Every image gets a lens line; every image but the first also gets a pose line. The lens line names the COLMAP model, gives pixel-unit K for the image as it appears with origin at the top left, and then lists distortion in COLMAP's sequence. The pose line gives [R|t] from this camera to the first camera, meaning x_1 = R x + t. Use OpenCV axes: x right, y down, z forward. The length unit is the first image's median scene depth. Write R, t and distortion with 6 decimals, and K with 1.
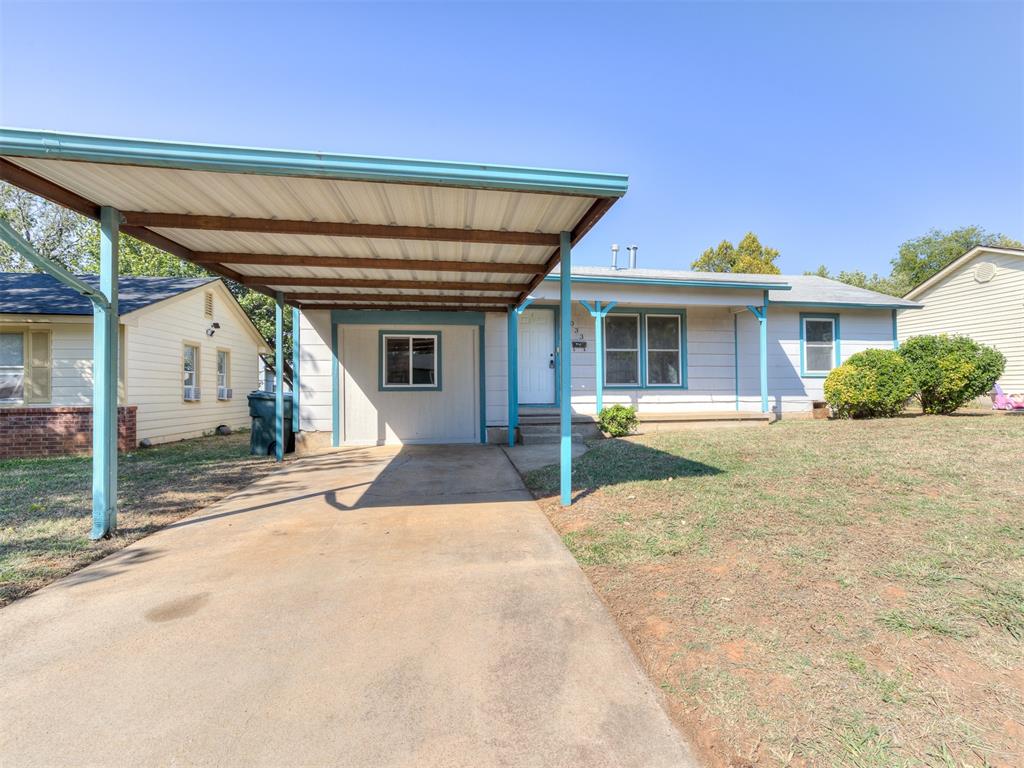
lens RADIAL K [[490.0, 0, 551.4], [0, 490.0, 387.4], [0, 0, 1]] dist [-0.007977, 0.001247]
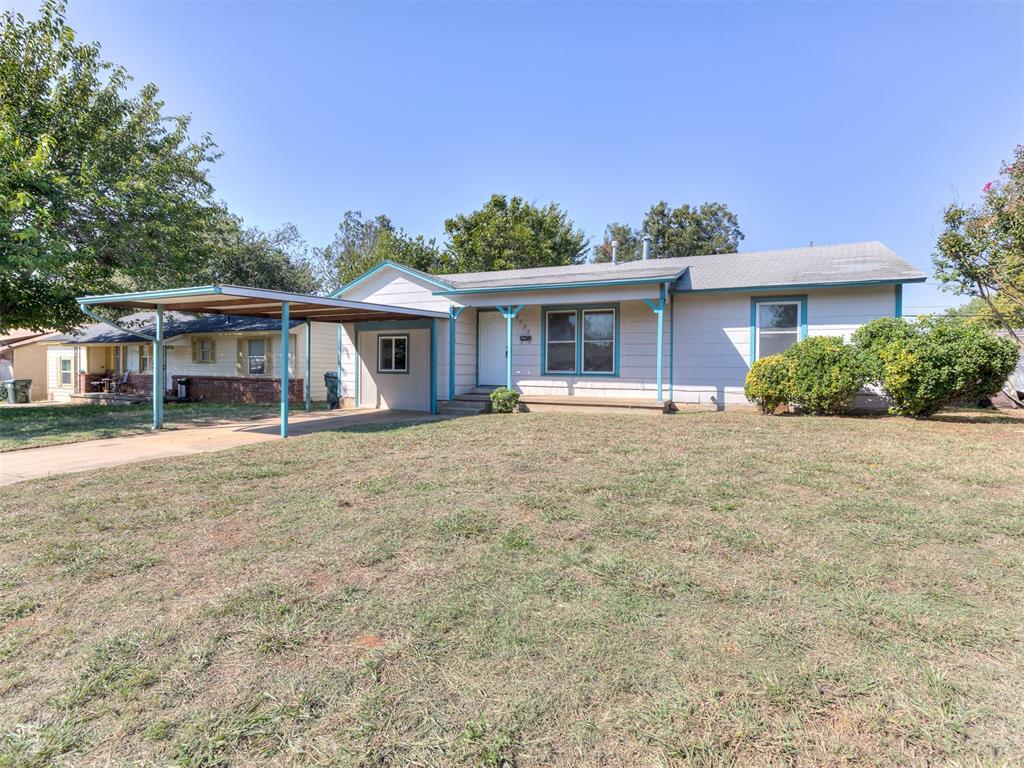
lens RADIAL K [[481.6, 0, 518.2], [0, 481.6, 380.0], [0, 0, 1]] dist [-0.013352, 0.000105]
pose [[0.825083, 0.029350, -0.564249, 0.731612], [-0.012275, 0.999345, 0.034033, -0.024093], [0.564878, -0.021154, 0.824903, -0.006255]]
